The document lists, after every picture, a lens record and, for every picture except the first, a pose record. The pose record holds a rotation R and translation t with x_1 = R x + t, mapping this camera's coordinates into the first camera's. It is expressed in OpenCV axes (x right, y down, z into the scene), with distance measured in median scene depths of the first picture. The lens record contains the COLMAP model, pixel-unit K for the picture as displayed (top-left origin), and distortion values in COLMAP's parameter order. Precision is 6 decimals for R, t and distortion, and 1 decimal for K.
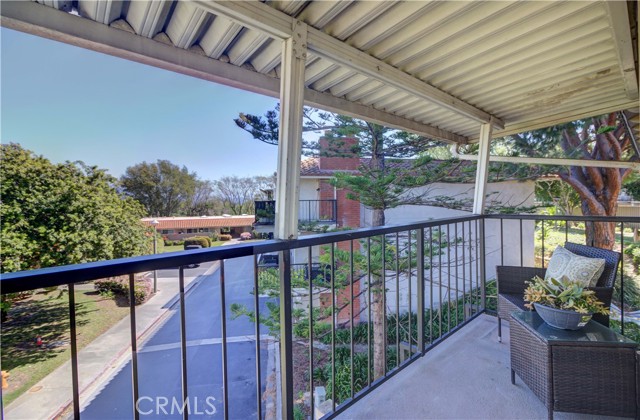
lens RADIAL K [[295.5, 0, 323.6], [0, 295.5, 208.2], [0, 0, 1]] dist [0.004870, 0.002322]
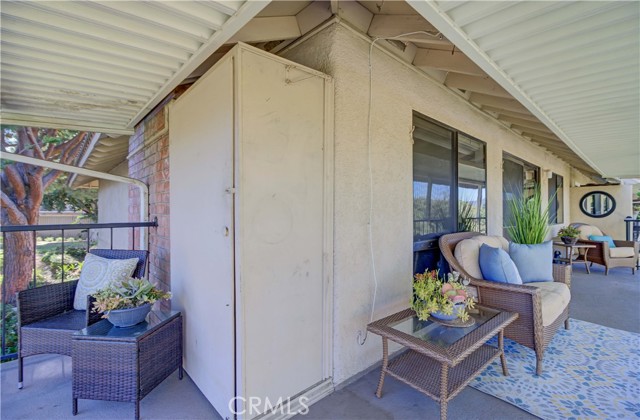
lens RADIAL K [[295.5, 0, 324.7], [0, 295.5, 208.4], [0, 0, 1]] dist [0.004870, 0.002322]
pose [[-0.012293, 0.016449, 0.999789, -0.209139], [0.015635, 0.999746, -0.016256, 0.002457], [-0.999802, 0.015432, -0.012547, 0.202971]]
